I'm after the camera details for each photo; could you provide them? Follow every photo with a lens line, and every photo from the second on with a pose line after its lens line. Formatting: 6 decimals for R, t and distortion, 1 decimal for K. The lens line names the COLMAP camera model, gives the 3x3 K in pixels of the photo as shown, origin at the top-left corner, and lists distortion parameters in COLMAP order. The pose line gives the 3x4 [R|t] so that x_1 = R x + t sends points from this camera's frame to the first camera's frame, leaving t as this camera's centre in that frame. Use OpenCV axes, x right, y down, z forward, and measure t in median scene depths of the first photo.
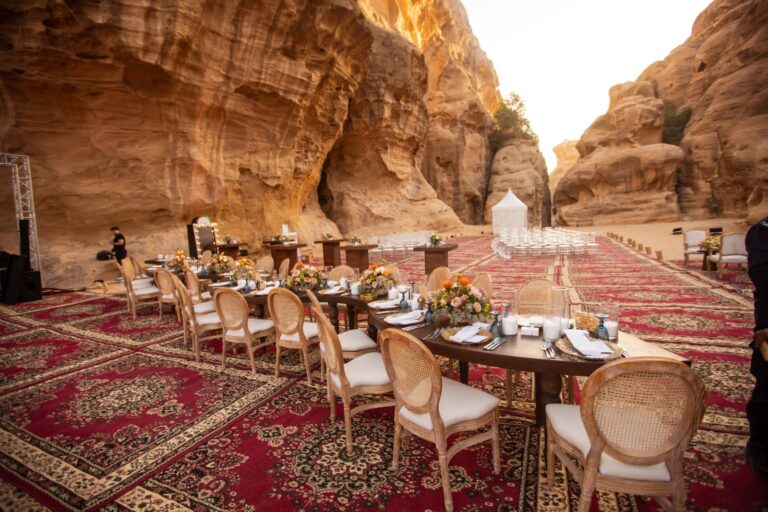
lens RADIAL K [[344.5, 0, 383.7], [0, 344.5, 251.2], [0, 0, 1]] dist [-0.045709, 0.013913]
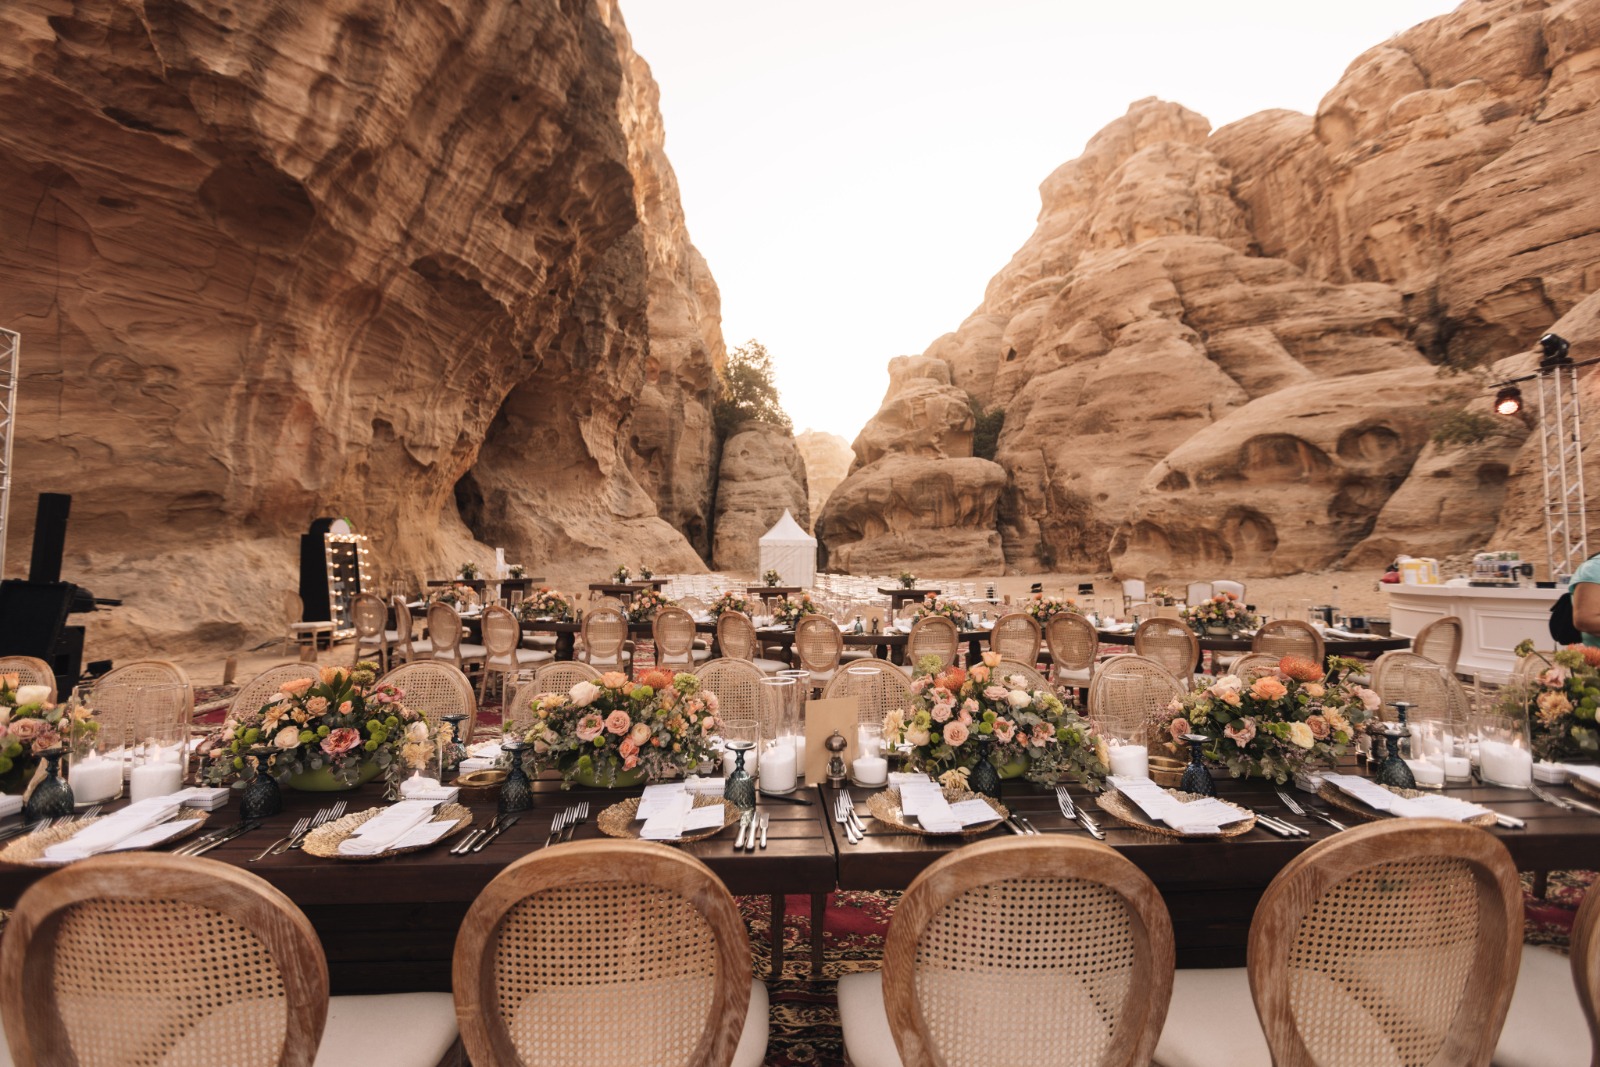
lens RADIAL K [[706.5, 0, 796.4], [0, 706.5, 521.8], [0, 0, 1]] dist [0.003122, -0.000600]
pose [[0.879642, 0.070656, 0.470358, -0.202994], [0.000511, 0.988764, -0.149485, 0.018784], [-0.475635, 0.131734, 0.869722, -0.041482]]
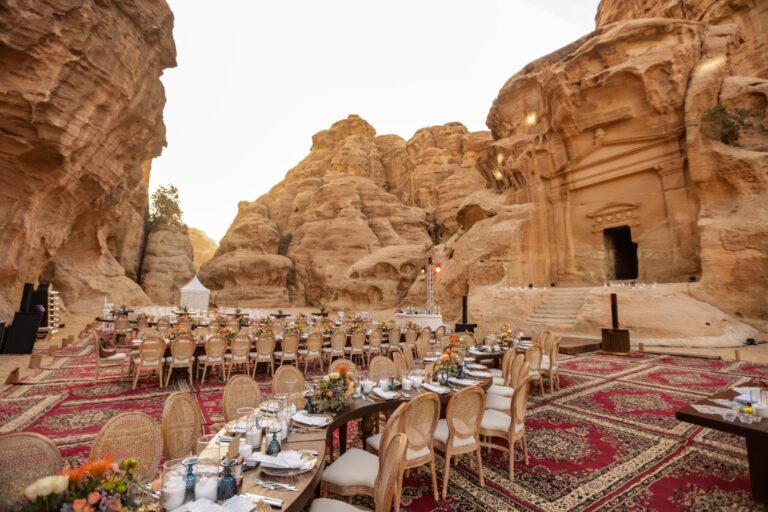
lens RADIAL K [[344.5, 0, 383.7], [0, 344.5, 251.2], [0, 0, 1]] dist [-0.045709, 0.013913]
pose [[0.479667, 0.178641, 0.859074, -0.440122], [0.031292, 0.974951, -0.220209, 0.028681], [-0.876893, 0.132509, 0.462061, -0.203621]]
